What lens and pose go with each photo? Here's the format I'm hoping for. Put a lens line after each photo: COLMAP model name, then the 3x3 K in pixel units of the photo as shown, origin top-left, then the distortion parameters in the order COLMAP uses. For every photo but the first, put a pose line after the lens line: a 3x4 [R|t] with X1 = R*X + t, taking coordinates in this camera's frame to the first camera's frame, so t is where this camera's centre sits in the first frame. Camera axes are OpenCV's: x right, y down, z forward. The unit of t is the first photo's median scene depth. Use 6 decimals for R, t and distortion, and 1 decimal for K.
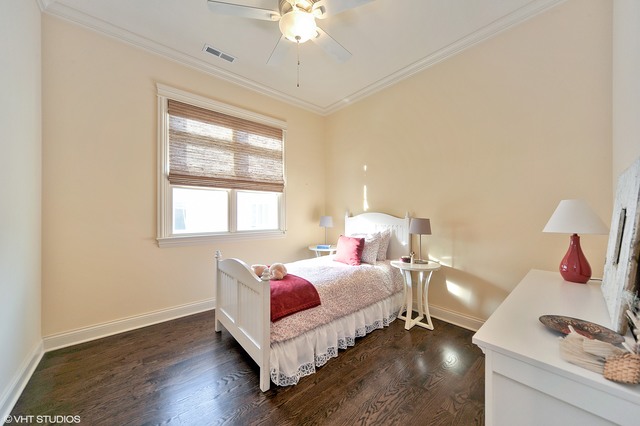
lens RADIAL K [[230.4, 0, 320.0], [0, 230.4, 213.0], [0, 0, 1]] dist [-0.000371, -0.000011]
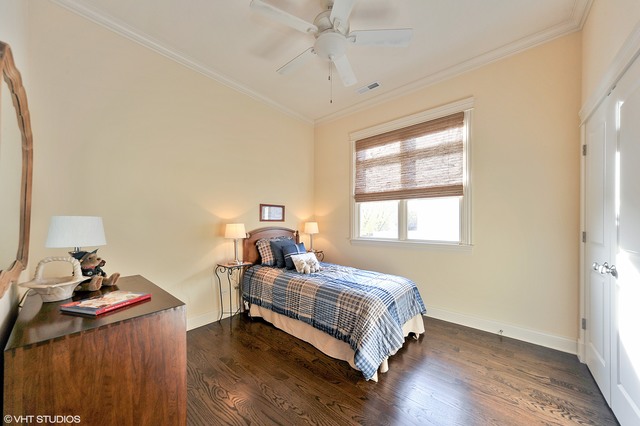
lens RADIAL K [[220.0, 0, 322.9], [0, 220.0, 221.1], [0, 0, 1]] dist [0.000403, 0.000015]
pose [[0.168581, 0.005891, -0.985670, 0.539359], [0.002102, 0.999978, 0.006336, -0.009339], [0.985685, -0.003140, 0.168565, 0.480691]]
